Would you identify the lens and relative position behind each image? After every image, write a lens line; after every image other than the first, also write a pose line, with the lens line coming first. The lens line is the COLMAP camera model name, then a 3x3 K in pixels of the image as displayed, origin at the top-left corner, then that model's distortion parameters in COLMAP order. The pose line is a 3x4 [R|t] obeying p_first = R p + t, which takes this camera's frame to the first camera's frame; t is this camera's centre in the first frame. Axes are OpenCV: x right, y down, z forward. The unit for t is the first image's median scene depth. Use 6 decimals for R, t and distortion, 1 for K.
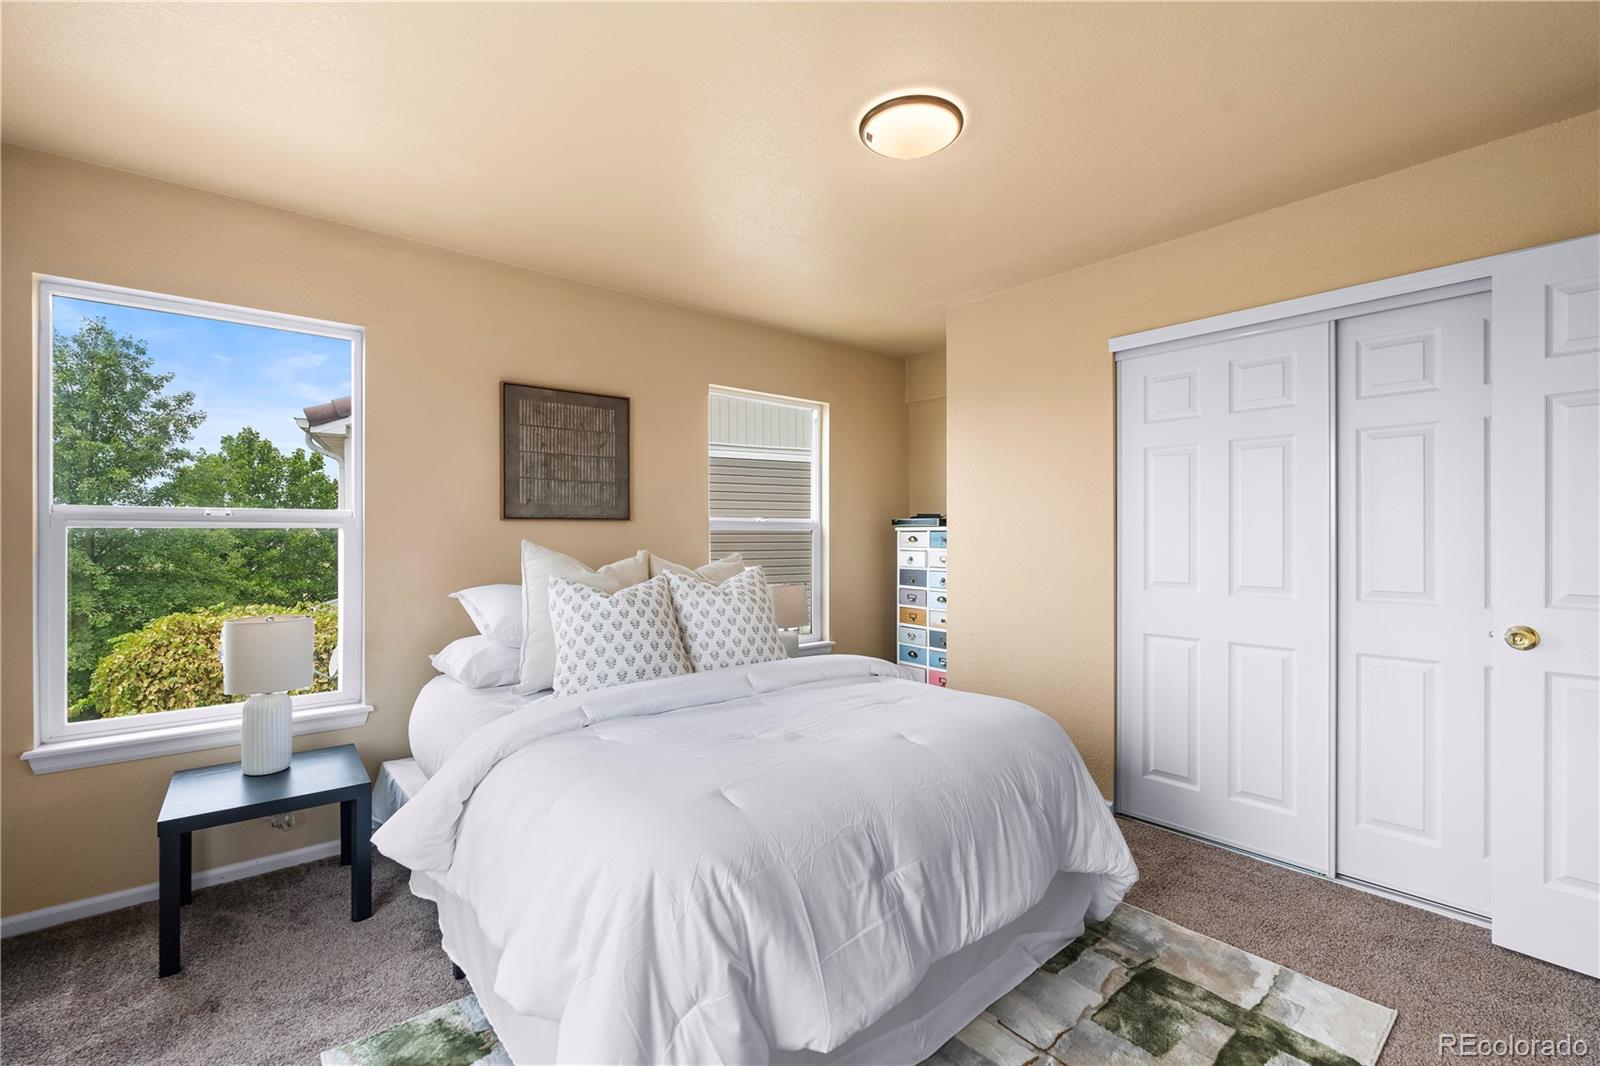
lens RADIAL K [[697.8, 0, 808.5], [0, 697.8, 533.3], [0, 0, 1]] dist [-0.003301, 0.000327]
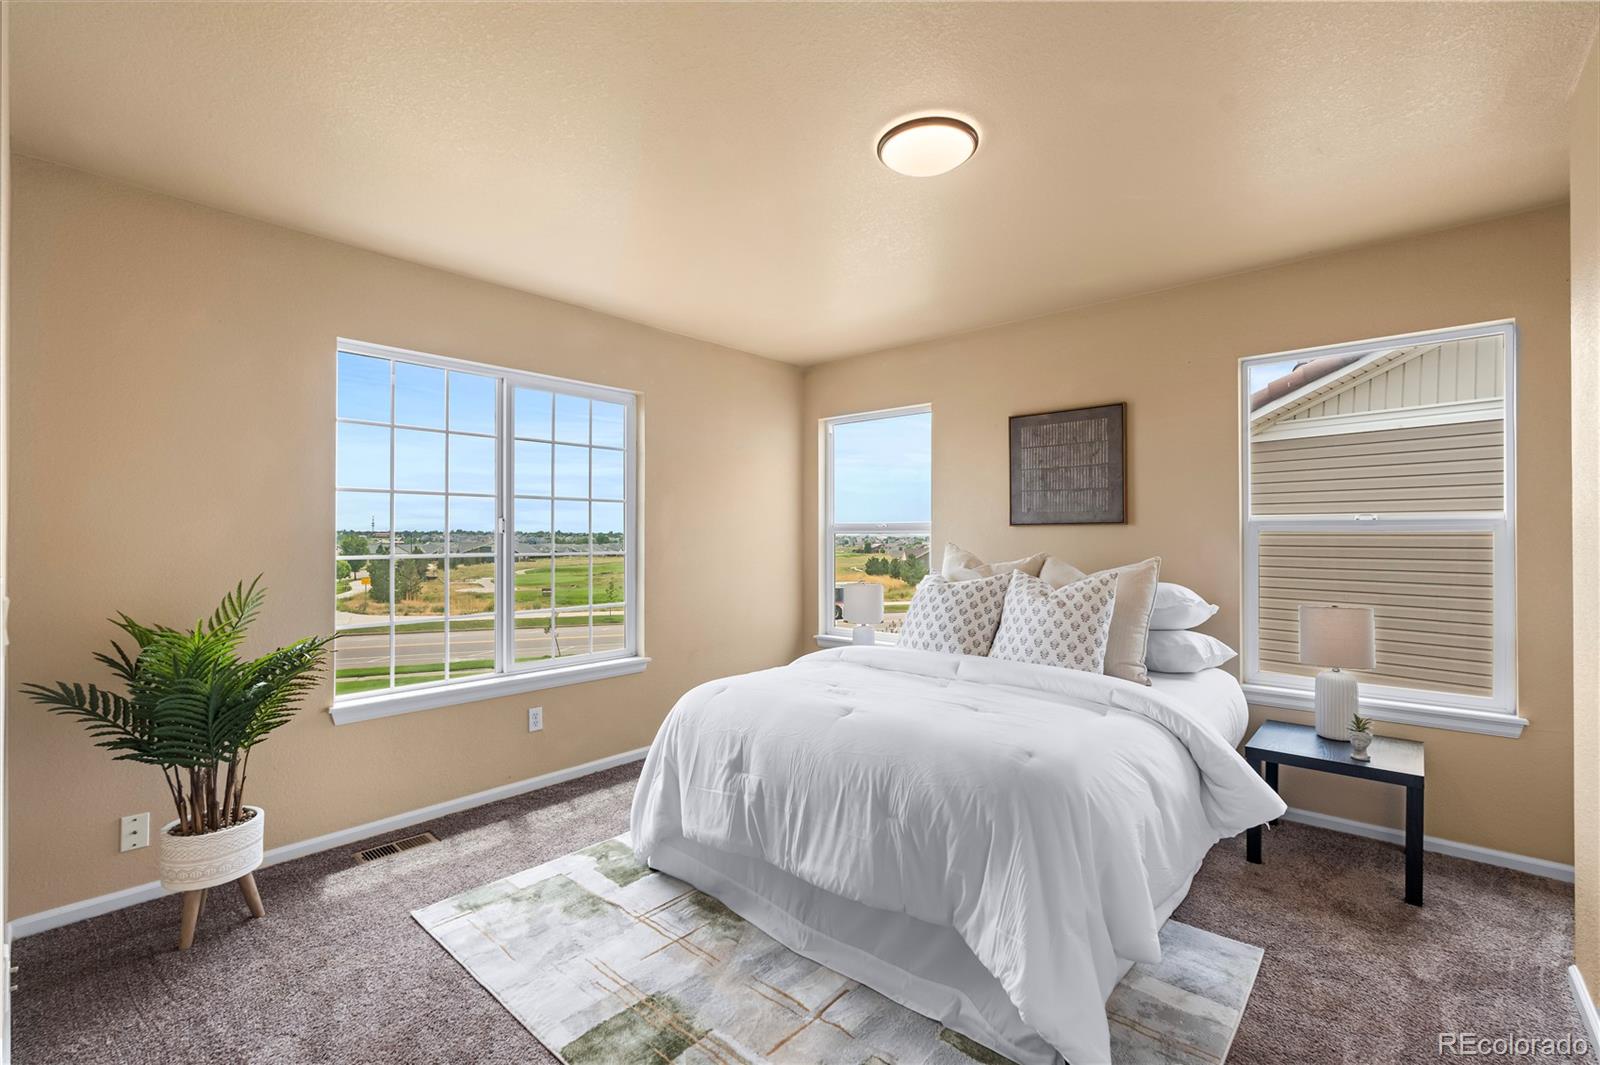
lens RADIAL K [[697.8, 0, 798.6], [0, 697.8, 537.4], [0, 0, 1]] dist [-0.003301, 0.000327]
pose [[0.137449, 0.000807, -0.990508, 0.731911], [0.002353, 0.999997, 0.001141, -0.001053], [0.990506, -0.002487, 0.137447, 0.428187]]
